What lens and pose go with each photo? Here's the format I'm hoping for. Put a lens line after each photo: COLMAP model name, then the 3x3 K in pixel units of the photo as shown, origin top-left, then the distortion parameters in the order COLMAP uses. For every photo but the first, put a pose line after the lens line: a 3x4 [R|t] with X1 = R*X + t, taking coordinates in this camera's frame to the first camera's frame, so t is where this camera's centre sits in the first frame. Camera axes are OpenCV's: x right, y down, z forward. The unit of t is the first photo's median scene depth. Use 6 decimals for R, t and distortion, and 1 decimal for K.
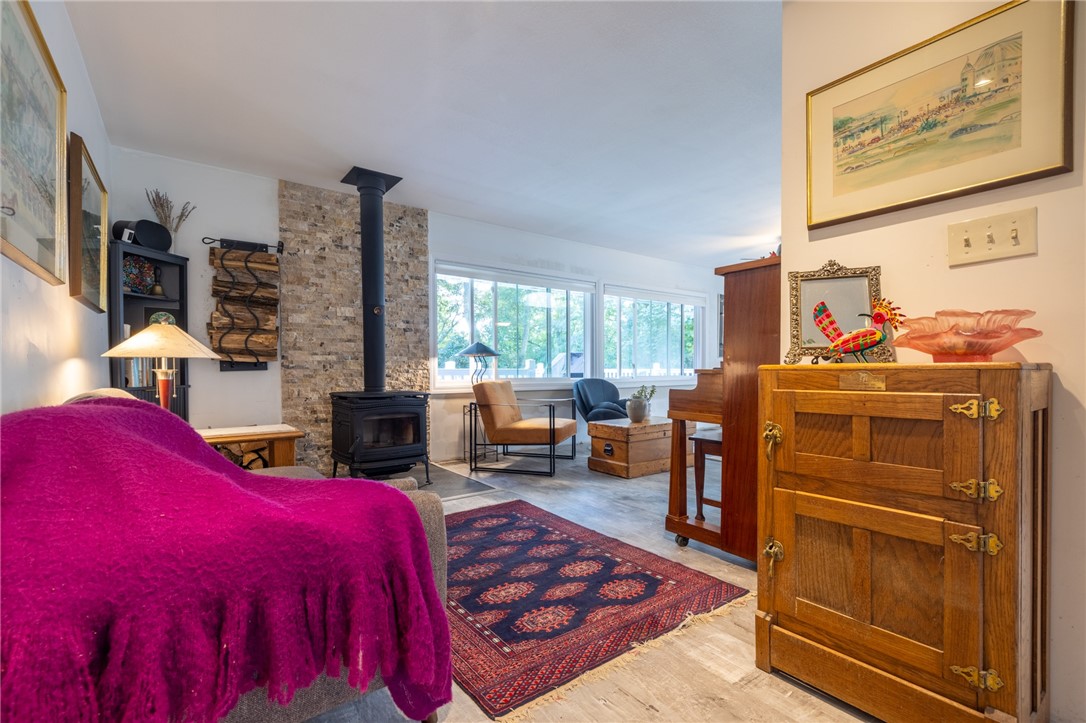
lens RADIAL K [[468.5, 0, 542.9], [0, 468.5, 376.7], [0, 0, 1]] dist [-0.001129, 0.000545]
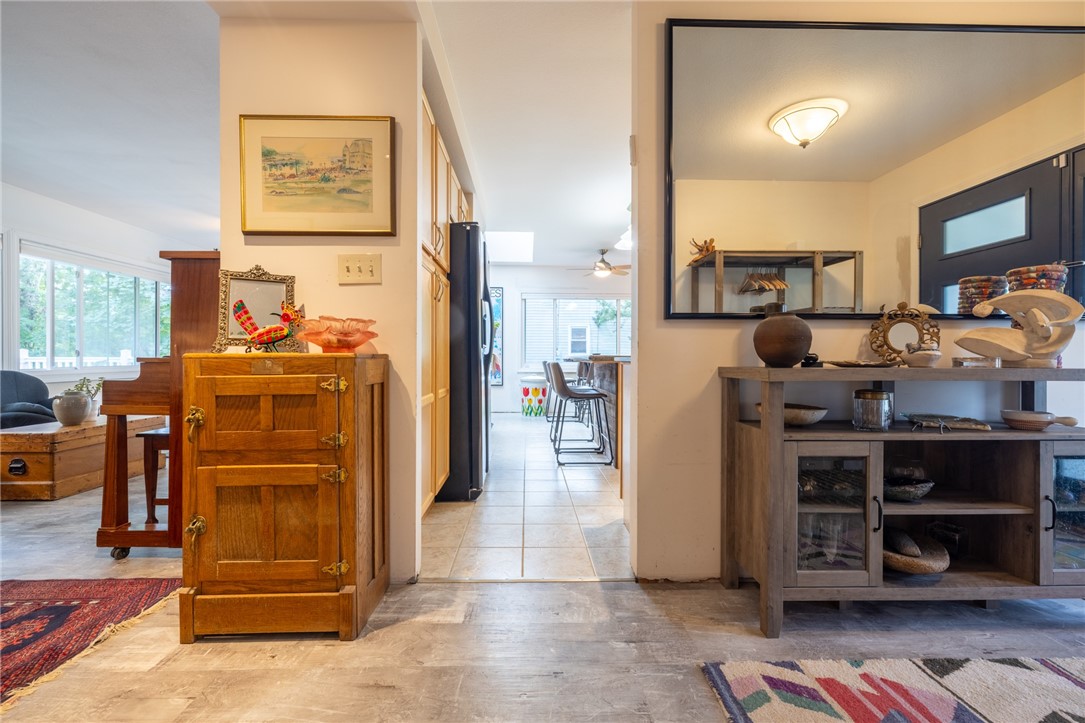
lens RADIAL K [[468.1, 0, 531.0], [0, 468.1, 357.1], [0, 0, 1]] dist [-0.001129, 0.000545]
pose [[0.590749, 0.004840, 0.806841, 0.077732], [0.010005, 0.999861, -0.013324, 0.005695], [-0.806794, 0.015944, 0.590618, -0.260975]]
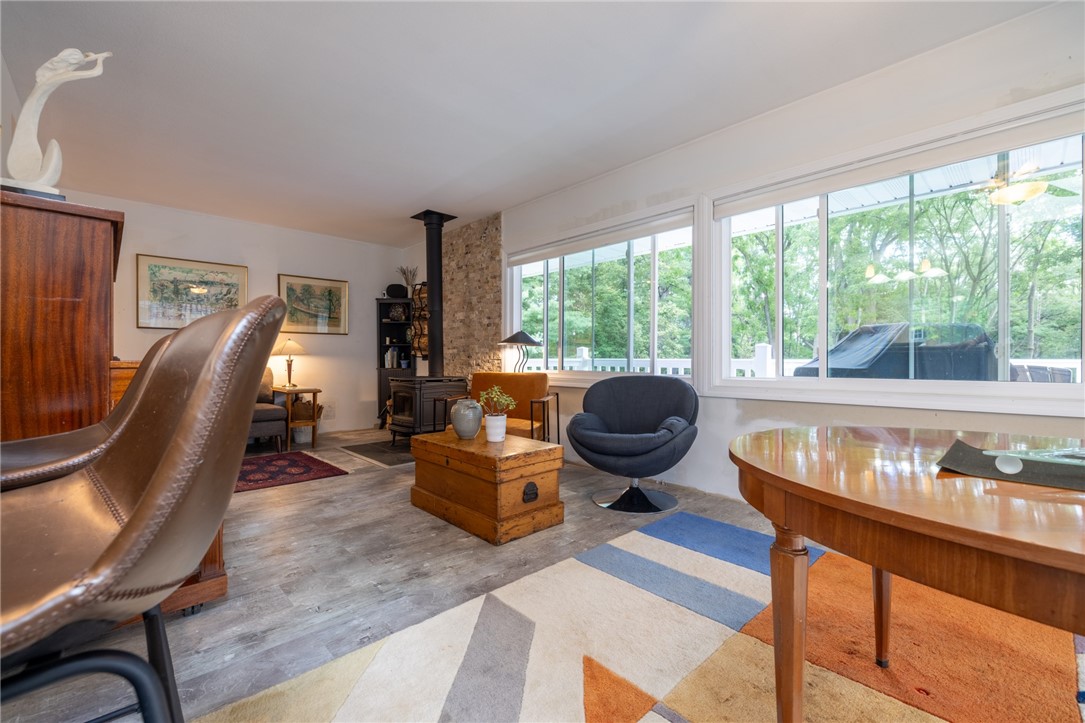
lens RADIAL K [[468.1, 0, 538.8], [0, 468.1, 362.4], [0, 0, 1]] dist [-0.001129, 0.000545]
pose [[0.112268, 0.007090, -0.993653, 3.023997], [-0.018299, 0.999820, 0.005066, -0.058361], [0.993509, 0.017614, 0.112378, 3.519989]]
